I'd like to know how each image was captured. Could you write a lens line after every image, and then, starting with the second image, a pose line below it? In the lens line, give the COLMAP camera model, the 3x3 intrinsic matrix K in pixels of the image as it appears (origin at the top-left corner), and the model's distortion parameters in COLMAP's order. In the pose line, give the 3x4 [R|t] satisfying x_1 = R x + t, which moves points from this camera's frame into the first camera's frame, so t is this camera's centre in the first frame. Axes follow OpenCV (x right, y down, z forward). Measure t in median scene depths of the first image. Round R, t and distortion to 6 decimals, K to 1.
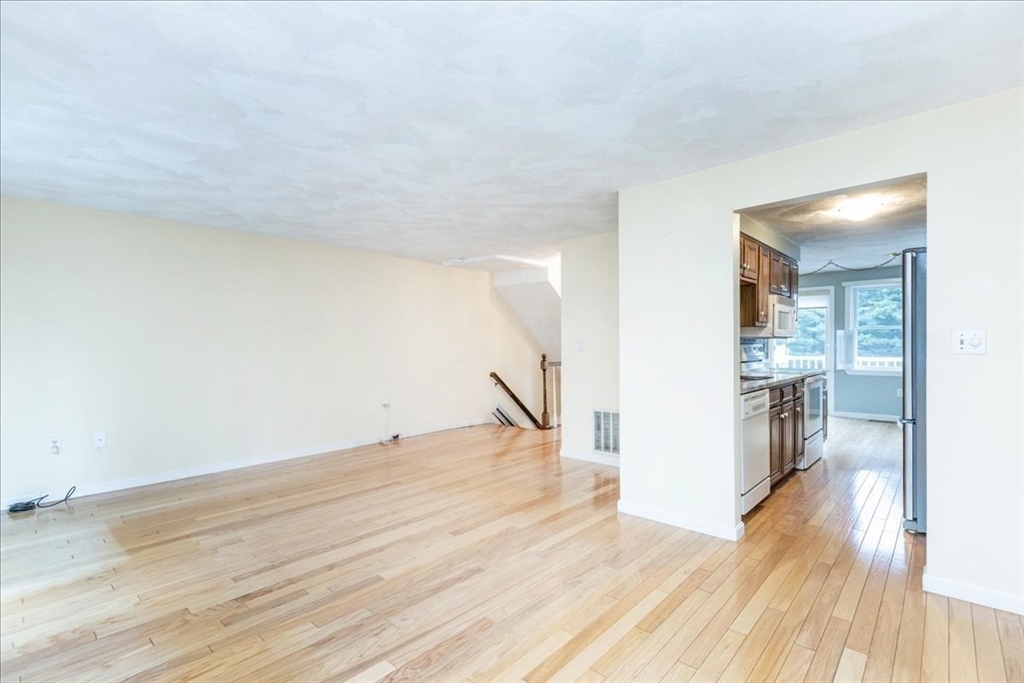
lens RADIAL K [[486.2, 0, 543.8], [0, 486.2, 342.2], [0, 0, 1]] dist [-0.000964, -0.000263]
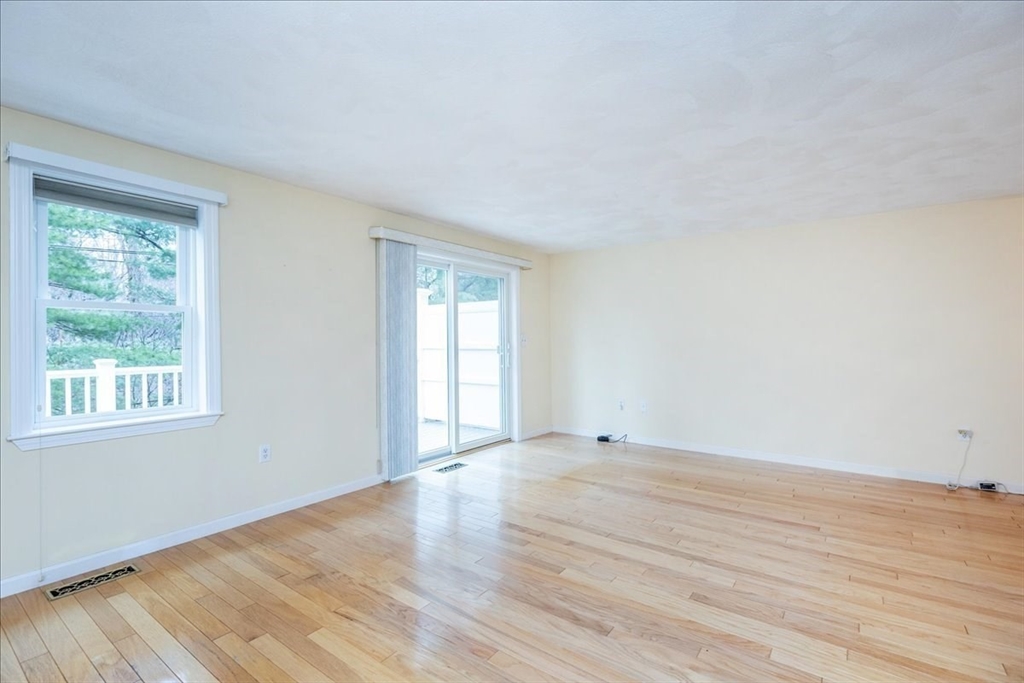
lens RADIAL K [[470.7, 0, 504.4], [0, 470.7, 334.6], [0, 0, 1]] dist [0.001708, -0.000124]
pose [[0.050764, -0.004386, -0.998701, 0.428824], [0.003886, 0.999984, -0.004194, 0.003369], [0.998703, -0.003668, 0.050780, 0.577043]]
